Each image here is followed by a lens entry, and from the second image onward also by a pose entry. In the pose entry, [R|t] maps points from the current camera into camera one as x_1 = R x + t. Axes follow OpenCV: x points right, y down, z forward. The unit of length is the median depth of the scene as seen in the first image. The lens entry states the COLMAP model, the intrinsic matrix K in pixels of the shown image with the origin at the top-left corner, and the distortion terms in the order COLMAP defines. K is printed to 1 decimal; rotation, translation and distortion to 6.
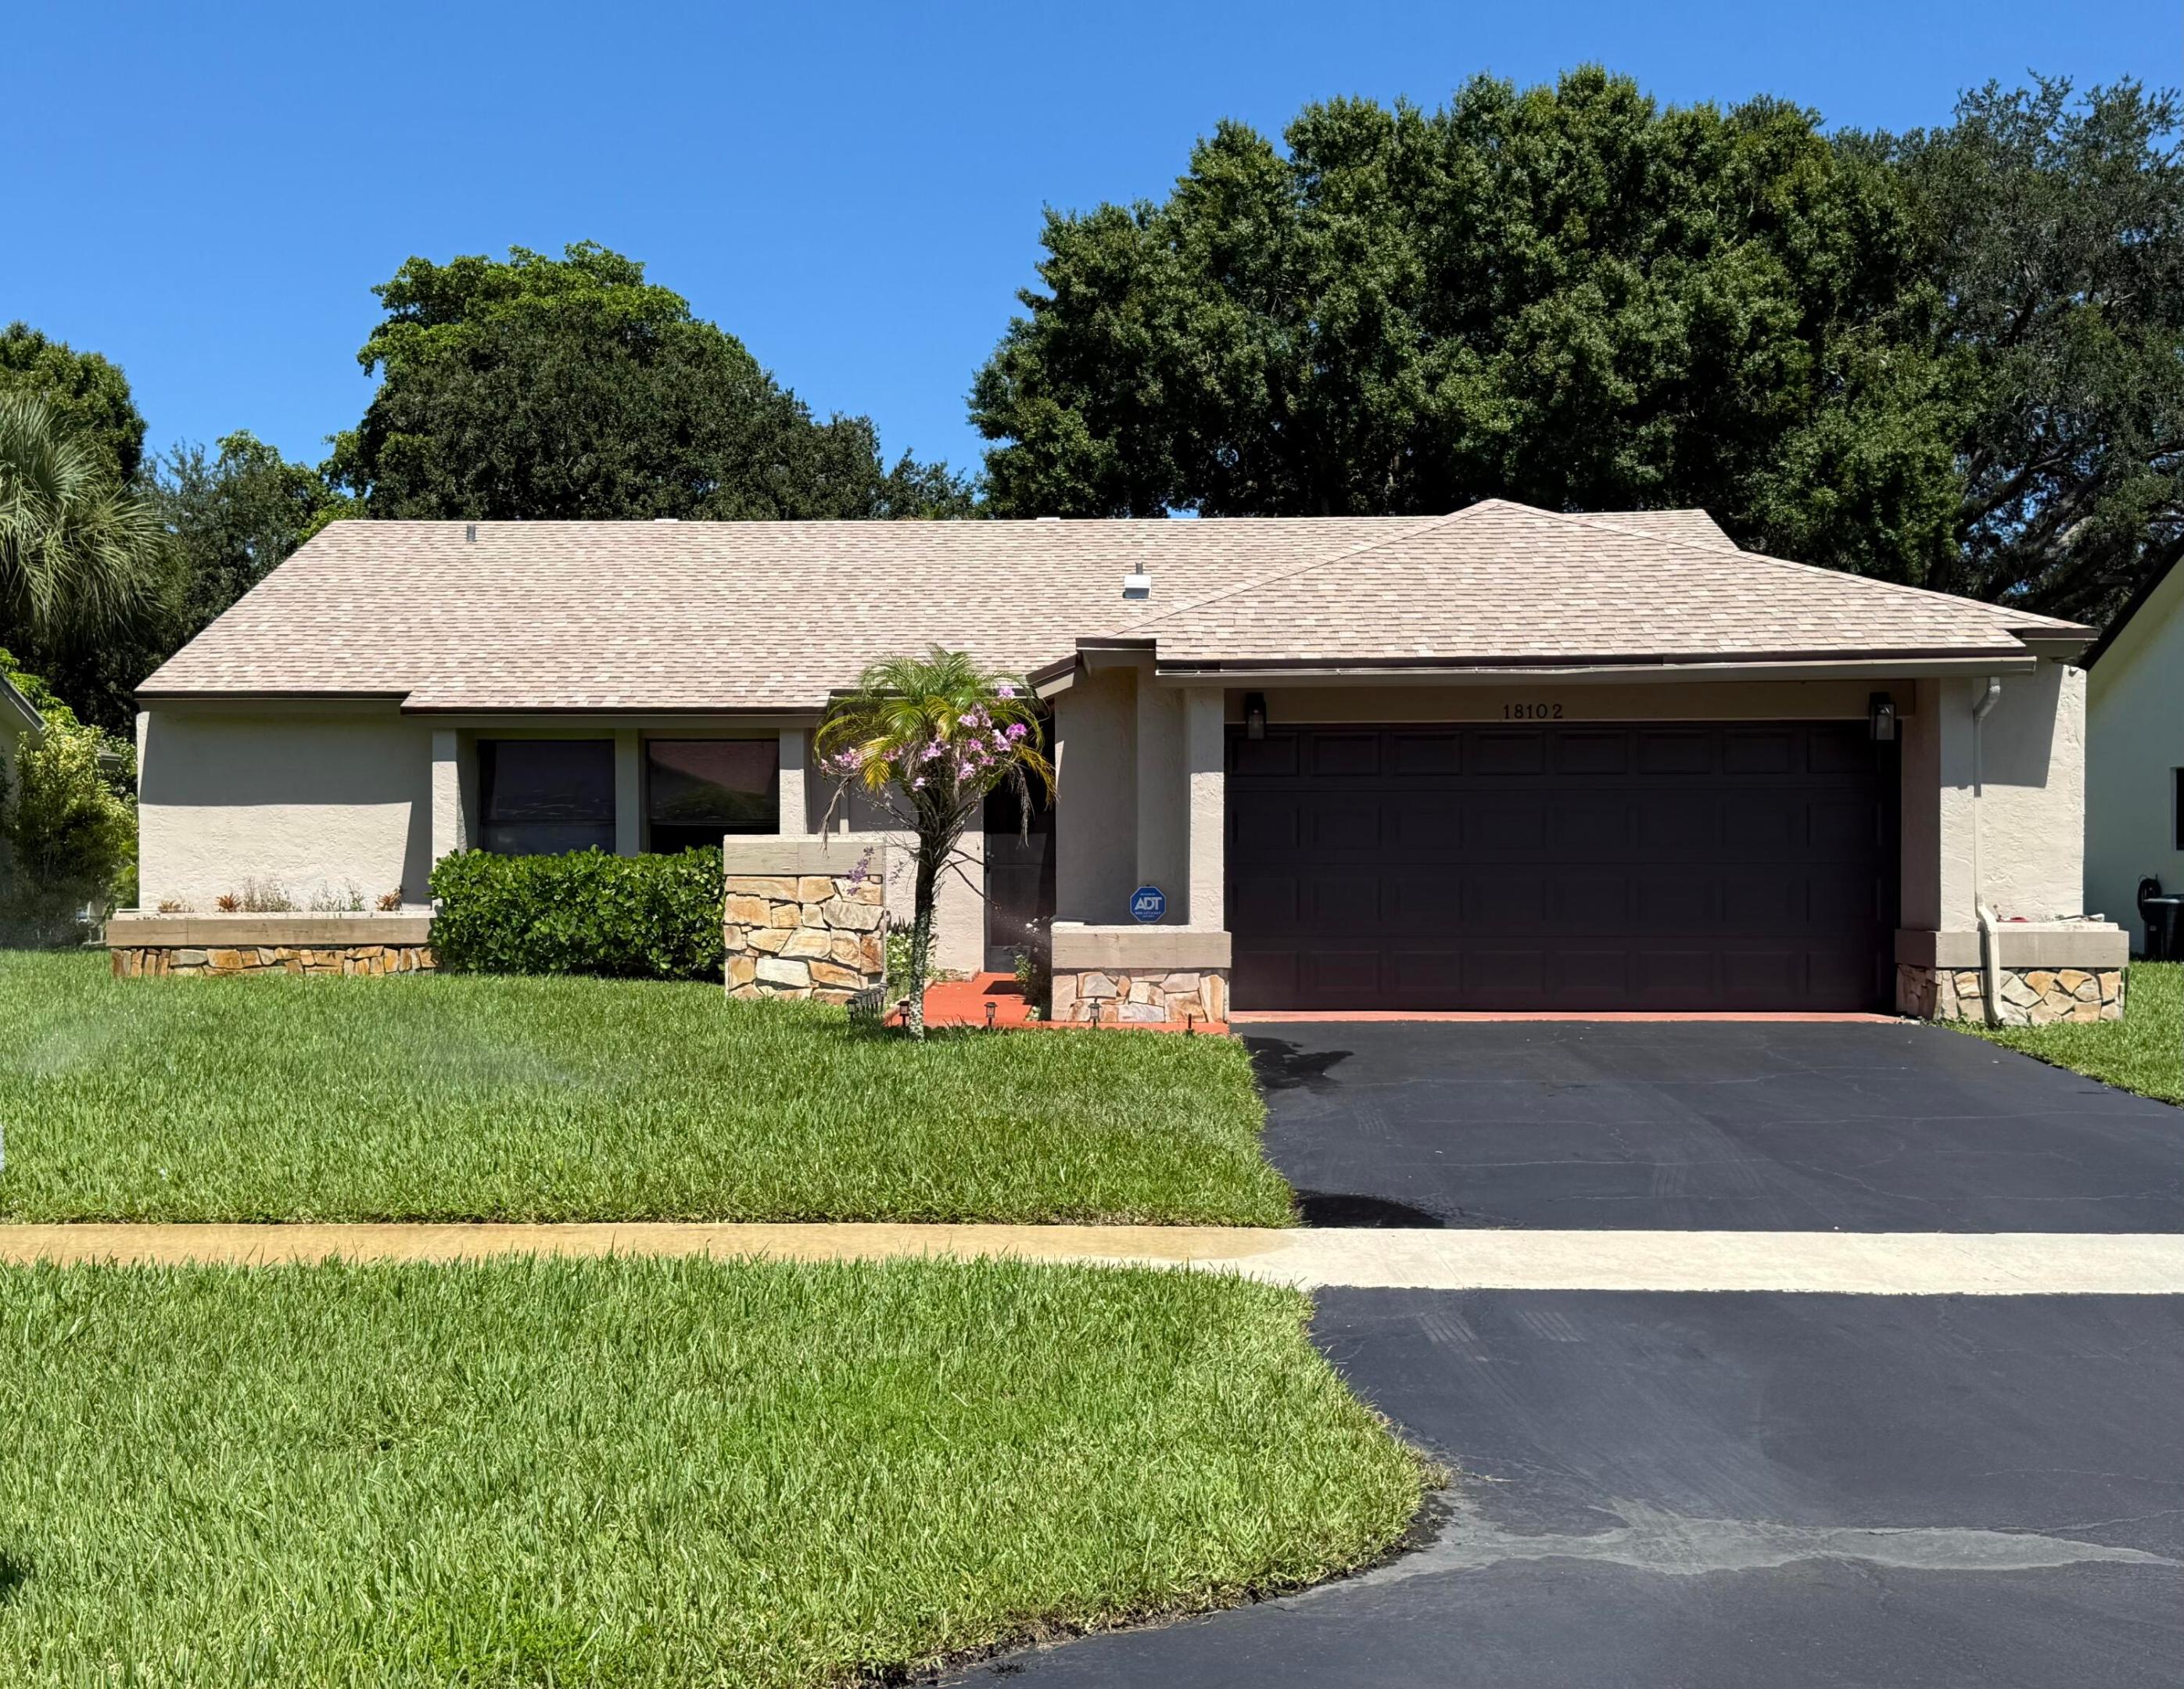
lens RADIAL K [[2396.6, 0, 1023.5], [0, 2396.6, 881.5], [0, 0, 1]] dist [0.177668, -0.390682]
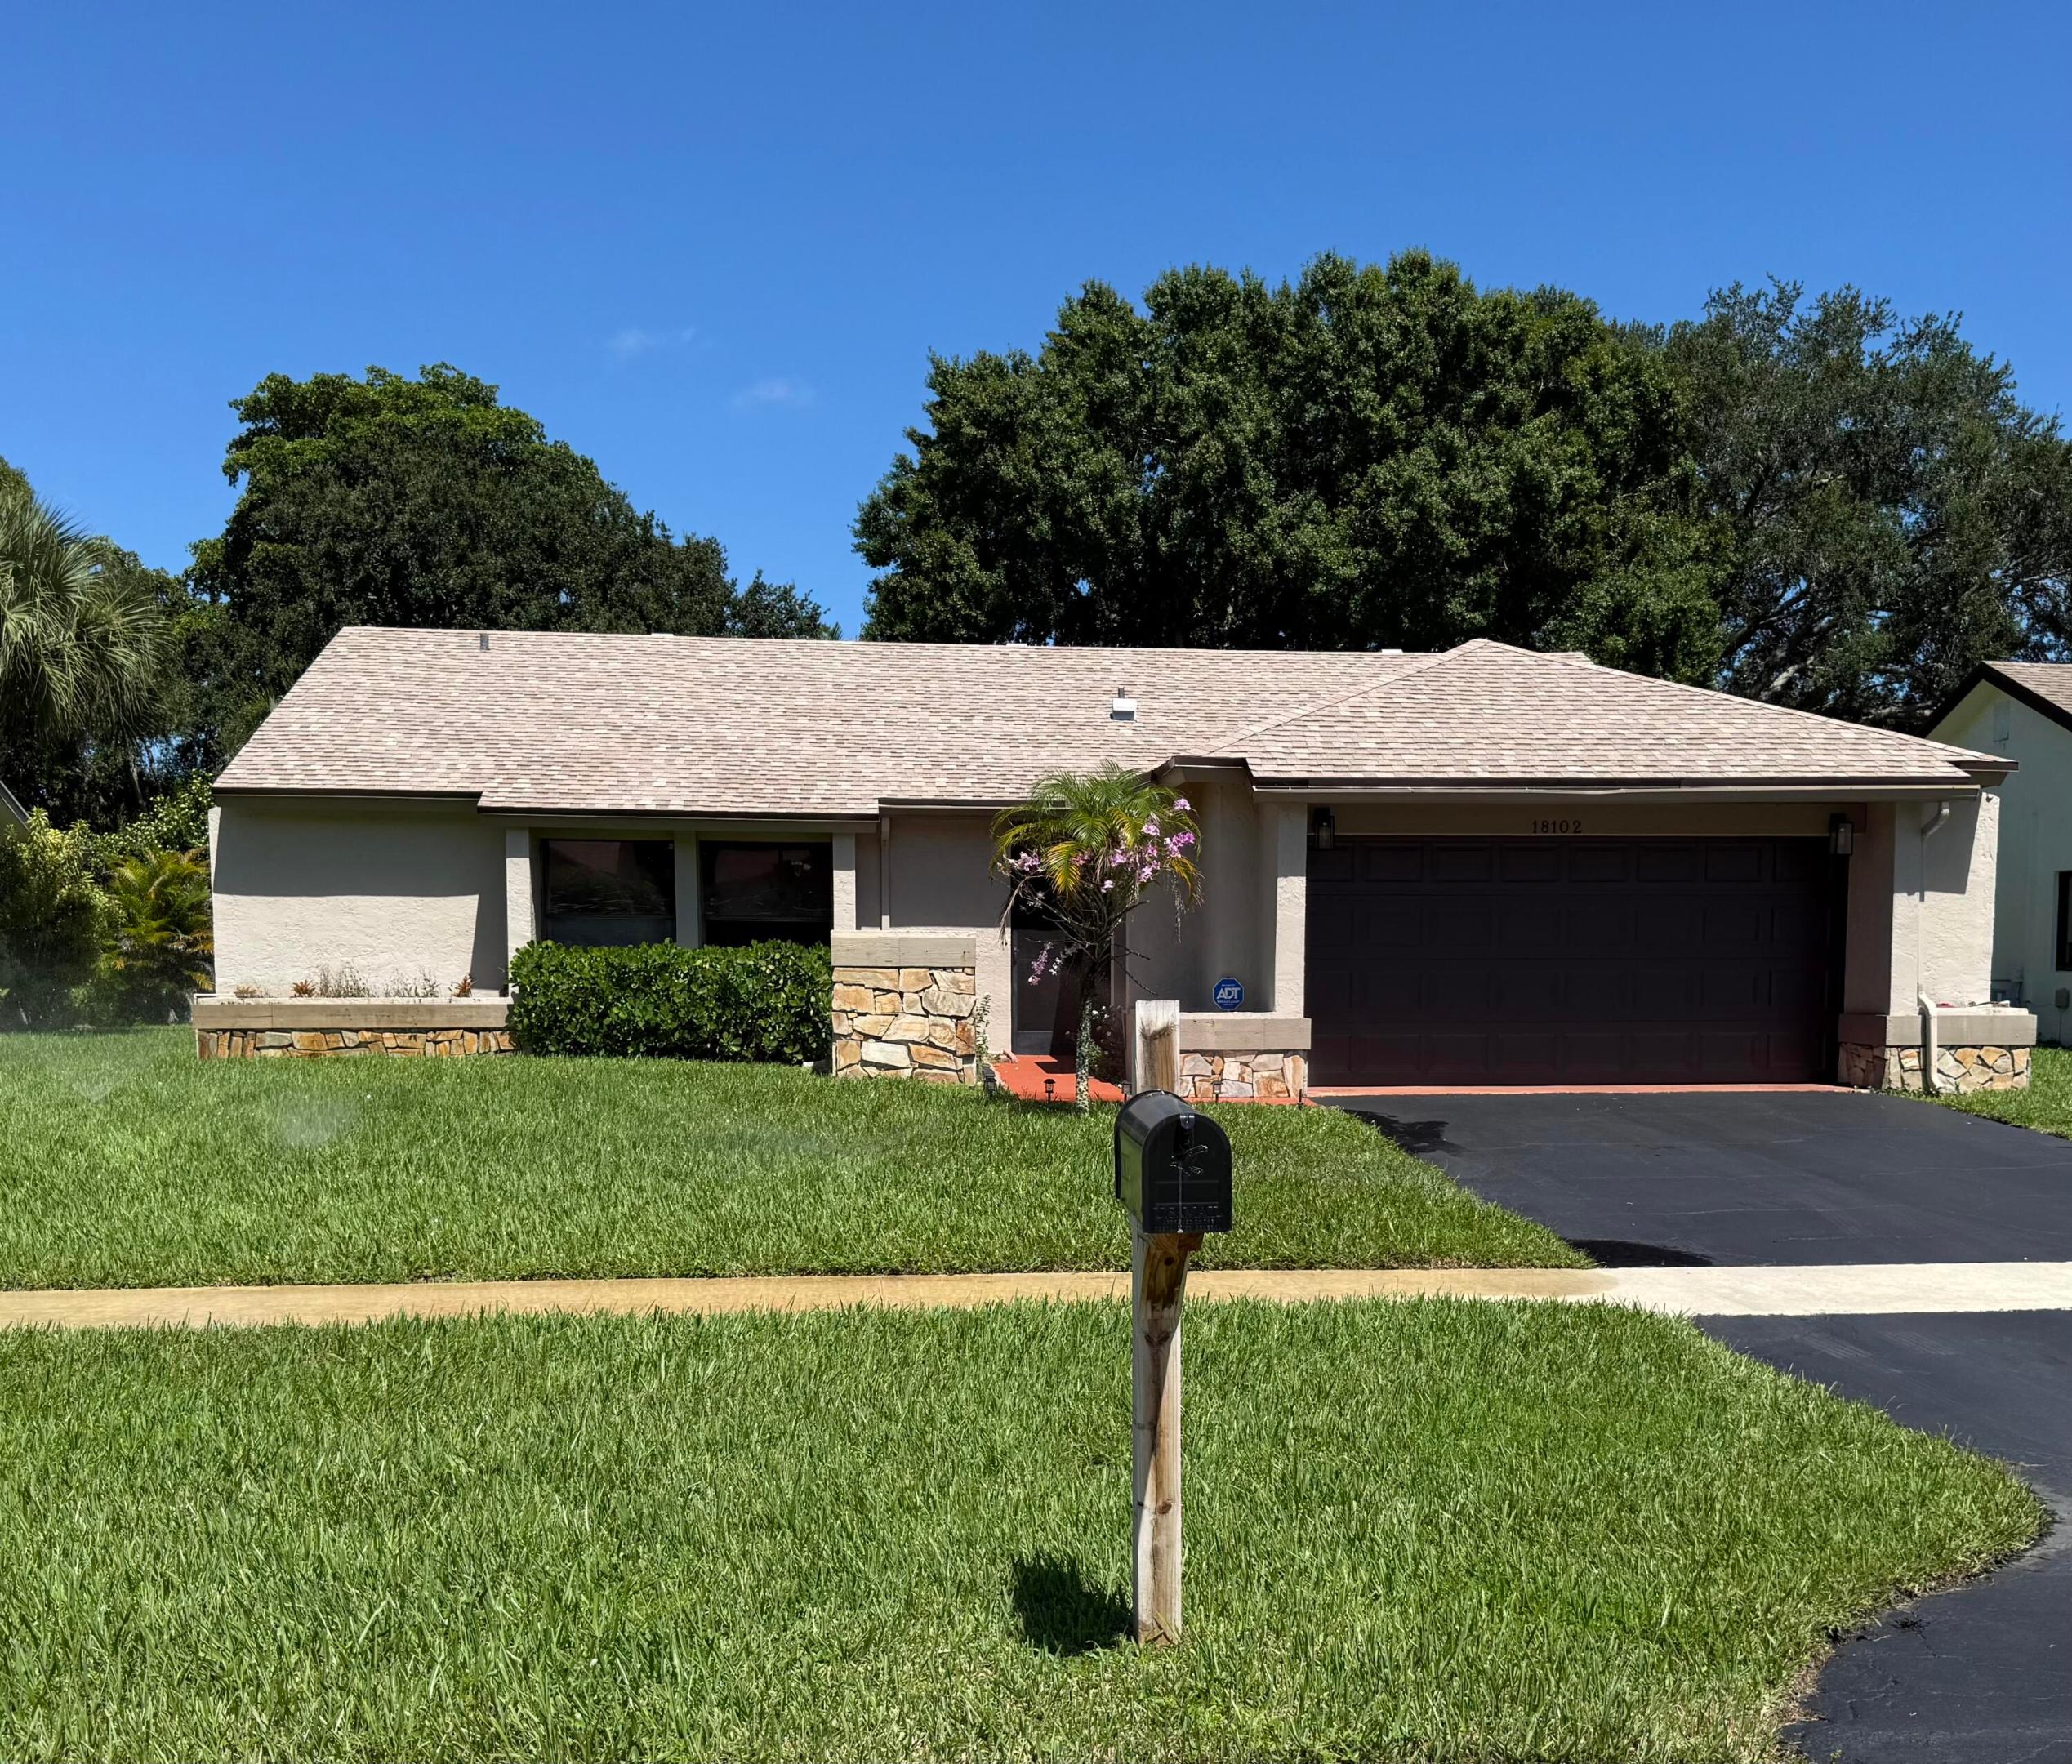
lens RADIAL K [[2125.9, 0, 1111.9], [0, 2125.9, 1129.7], [0, 0, 1]] dist [0.188263, -0.455223]
pose [[0.988220, -0.007823, 0.152839, -0.117784], [-0.003300, 0.997371, 0.072390, 0.000605], [-0.153004, -0.072042, 0.985596, 0.004329]]
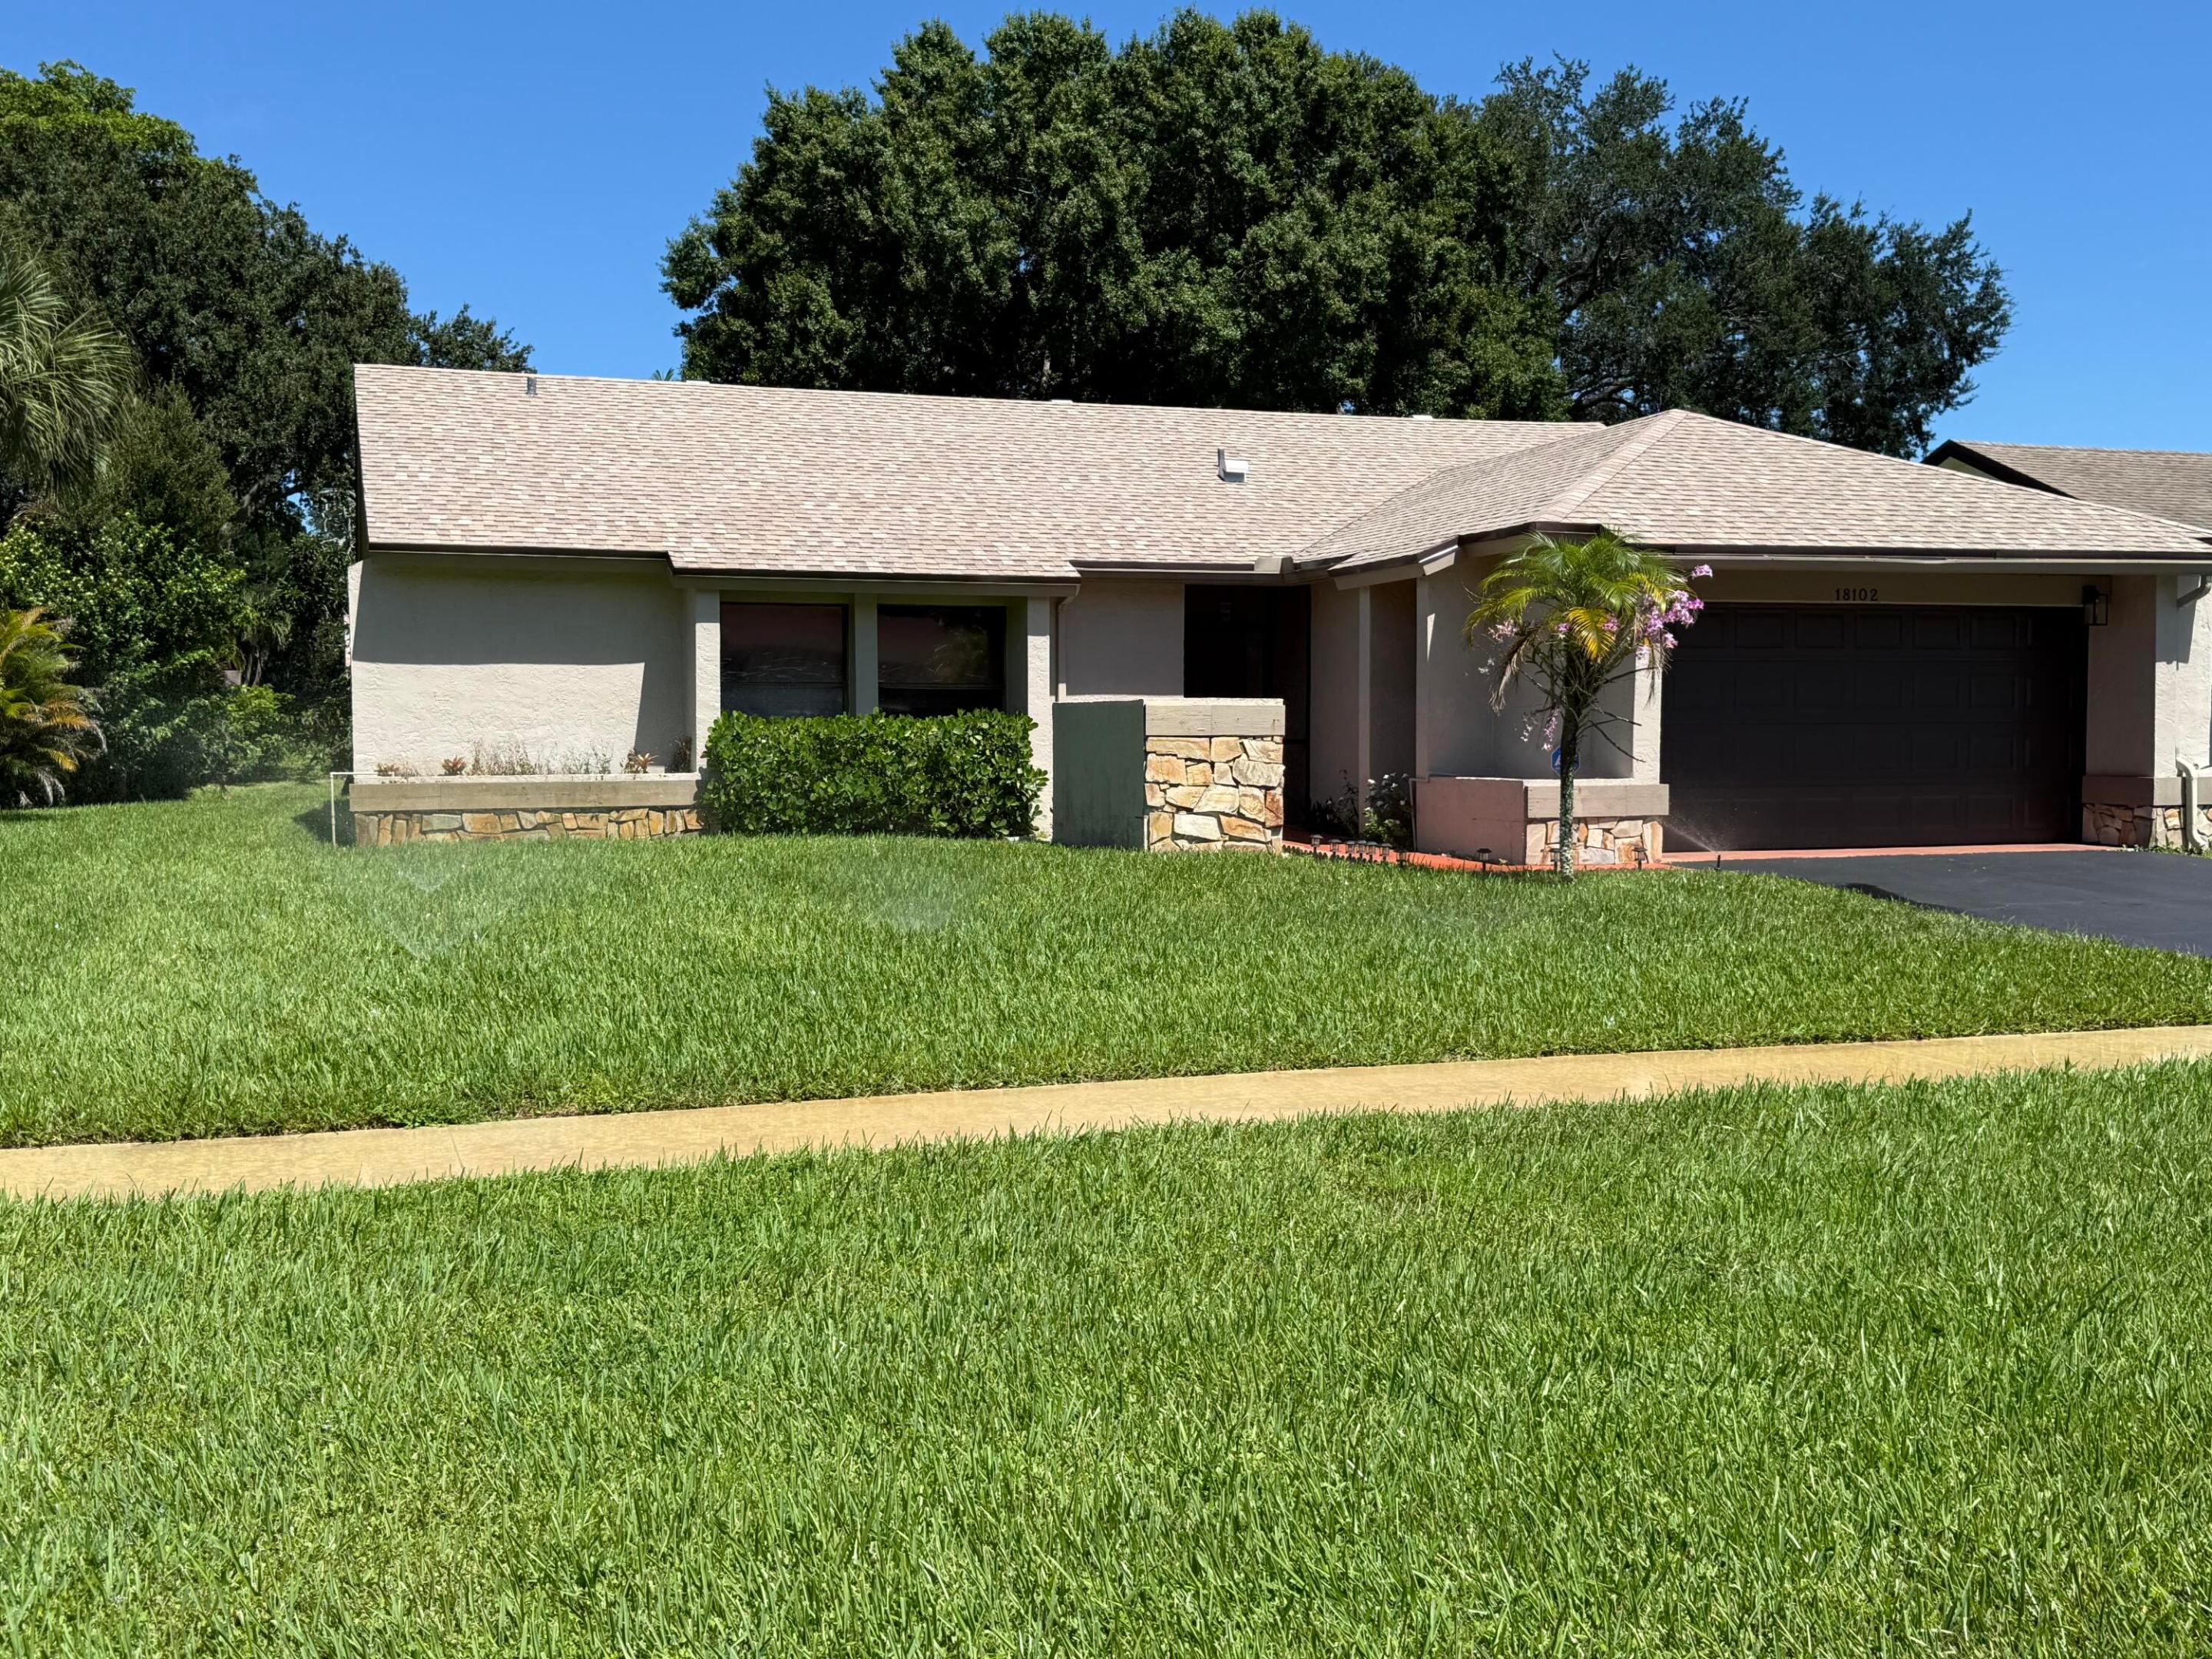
lens RADIAL K [[2267.0, 0, 1106.0], [0, 2267.0, 829.5], [0, 0, 1]] dist [0.161996, -0.332342]
pose [[0.933808, -0.016140, 0.357411, -0.397736], [0.003054, 0.999305, 0.037149, 0.001095], [-0.357762, -0.033598, 0.933208, 0.056280]]
